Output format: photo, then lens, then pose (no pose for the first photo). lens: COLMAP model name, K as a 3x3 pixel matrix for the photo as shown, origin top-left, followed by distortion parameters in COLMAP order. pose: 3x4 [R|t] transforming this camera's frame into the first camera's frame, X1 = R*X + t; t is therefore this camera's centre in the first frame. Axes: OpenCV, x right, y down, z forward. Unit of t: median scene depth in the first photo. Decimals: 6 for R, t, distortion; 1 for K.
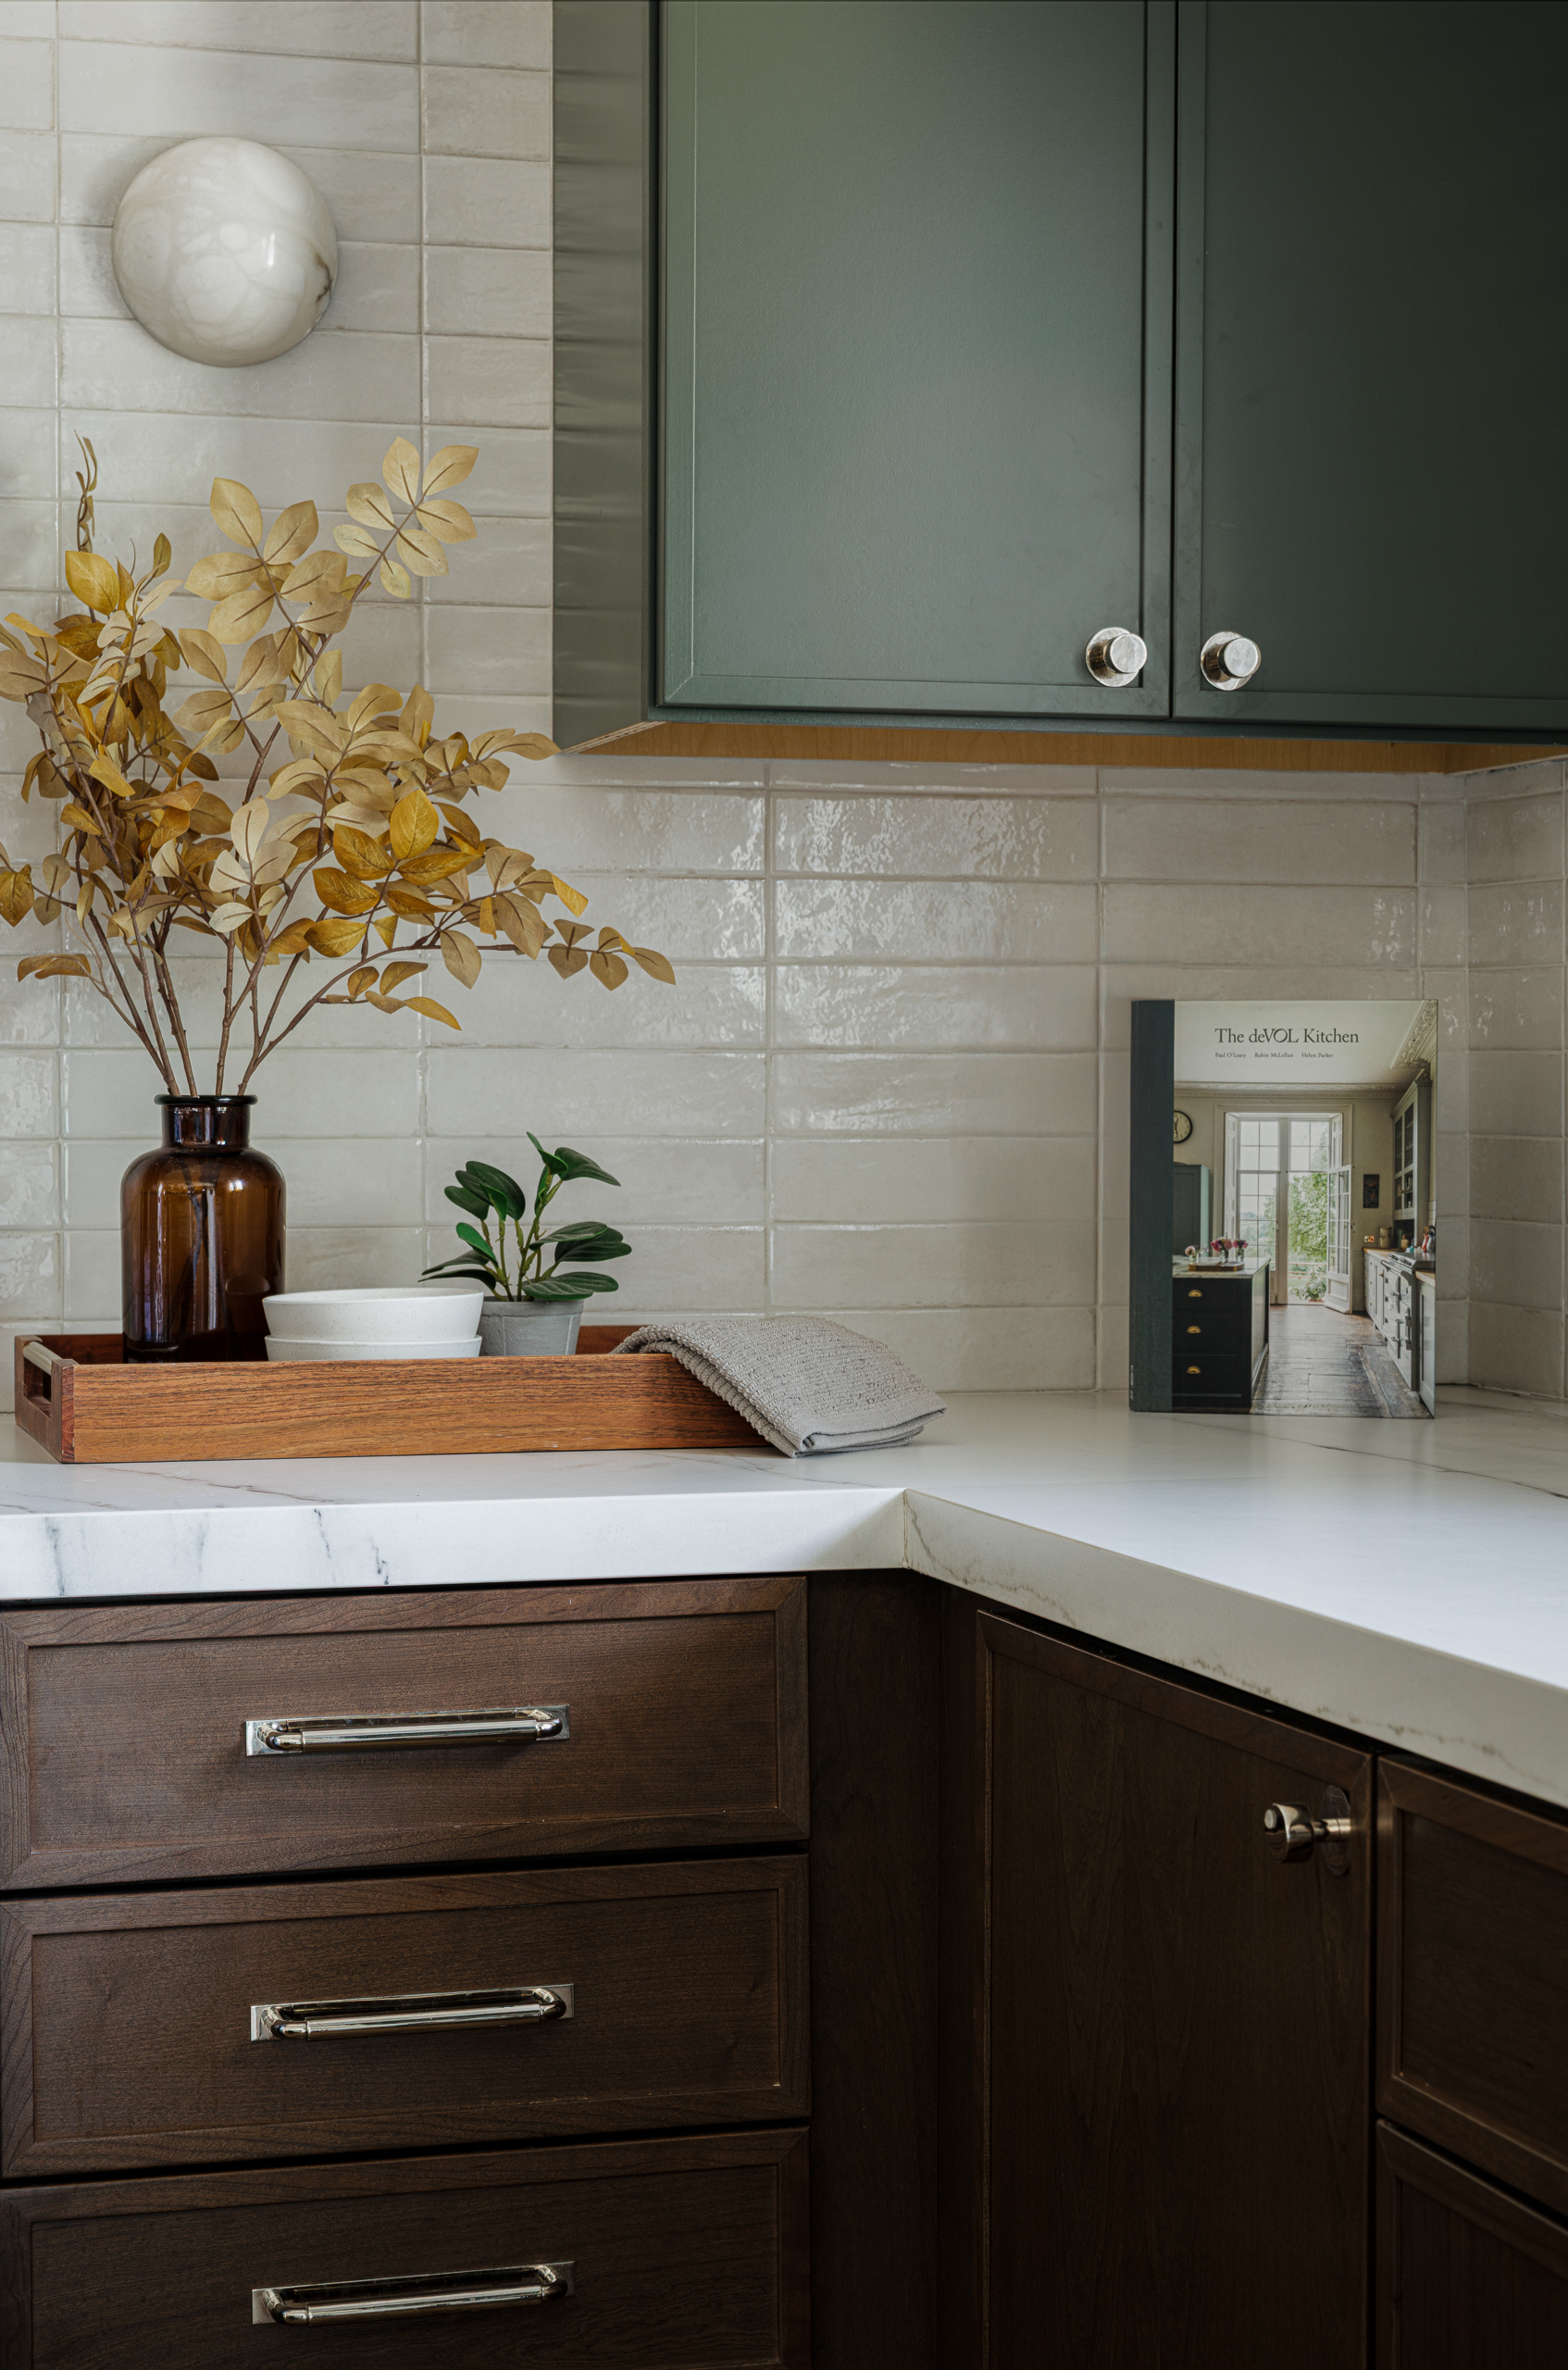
lens RADIAL K [[4273.5, 0, 782.5], [0, 4273.5, 1186.2], [0, 0, 1]] dist [-0.002344, 0.000000]
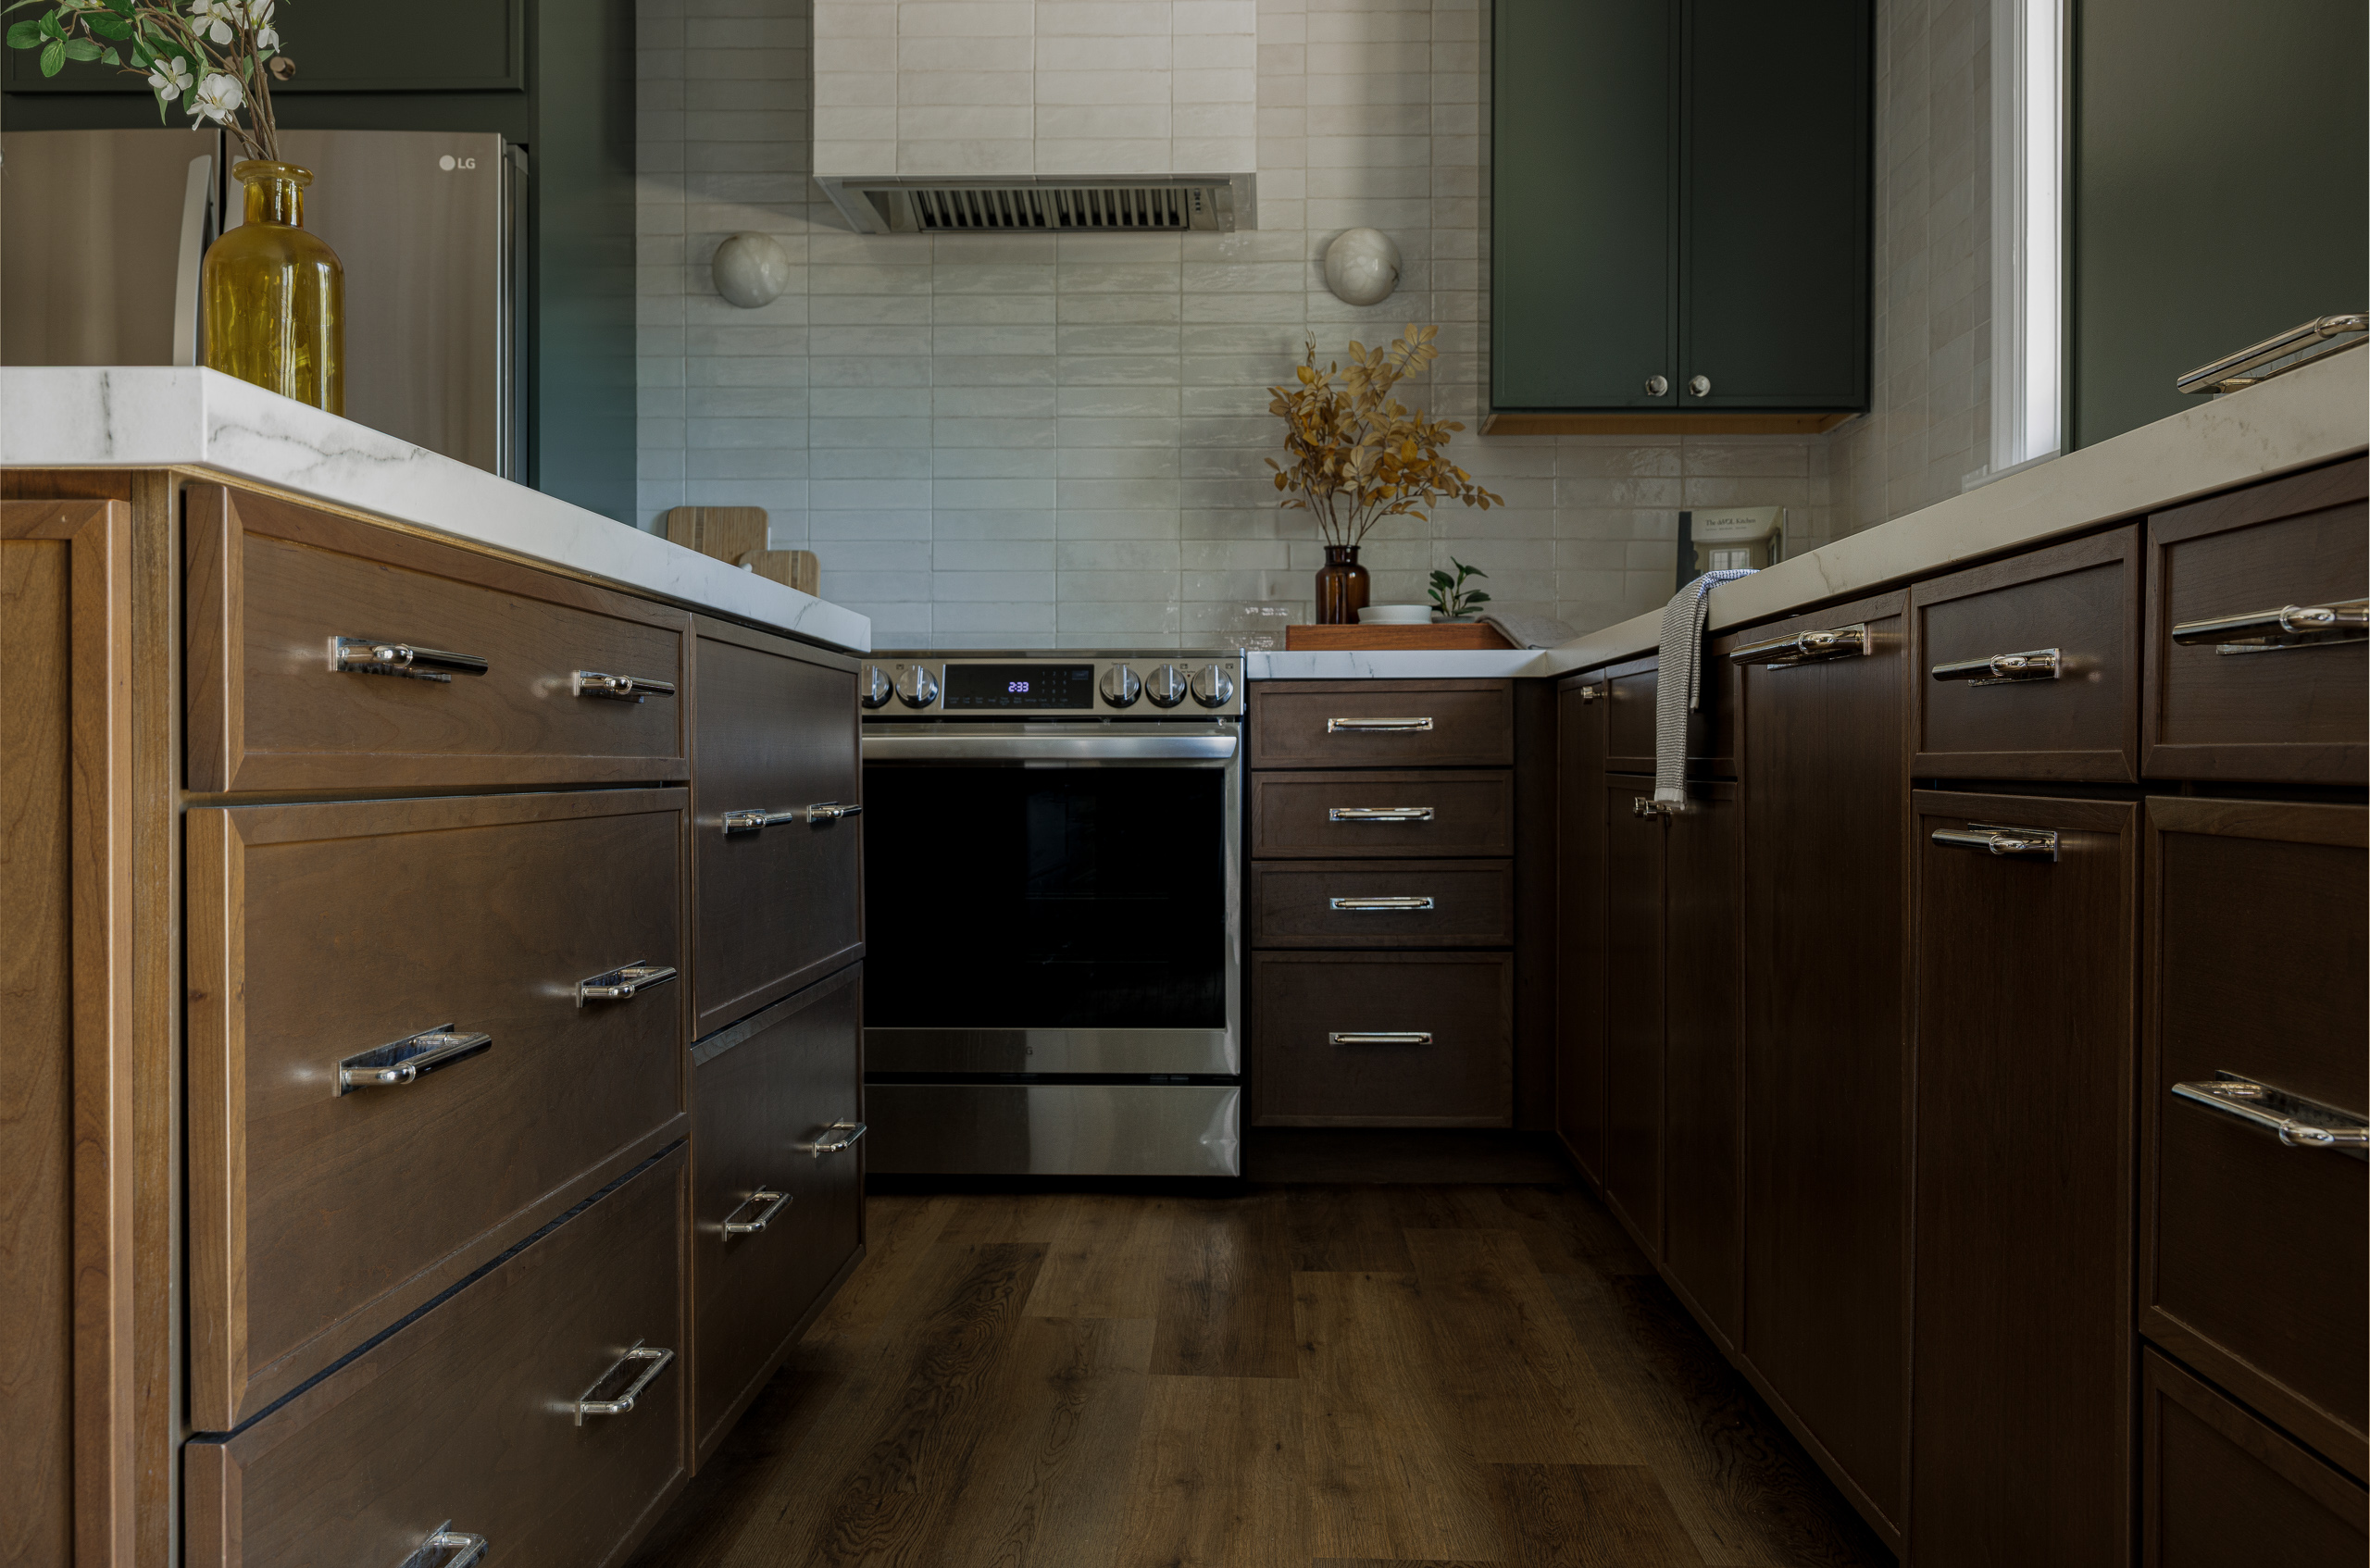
lens RADIAL K [[2240.9, 0, 1186.4], [0, 2240.9, 777.5], [0, 0, 1]] dist [-0.016663, 0.000000]
pose [[0.952181, 0.003166, -0.305519, 0.238023], [-0.005694, 0.999957, -0.007384, 0.151709], [0.305482, 0.008771, 0.952157, -0.522746]]
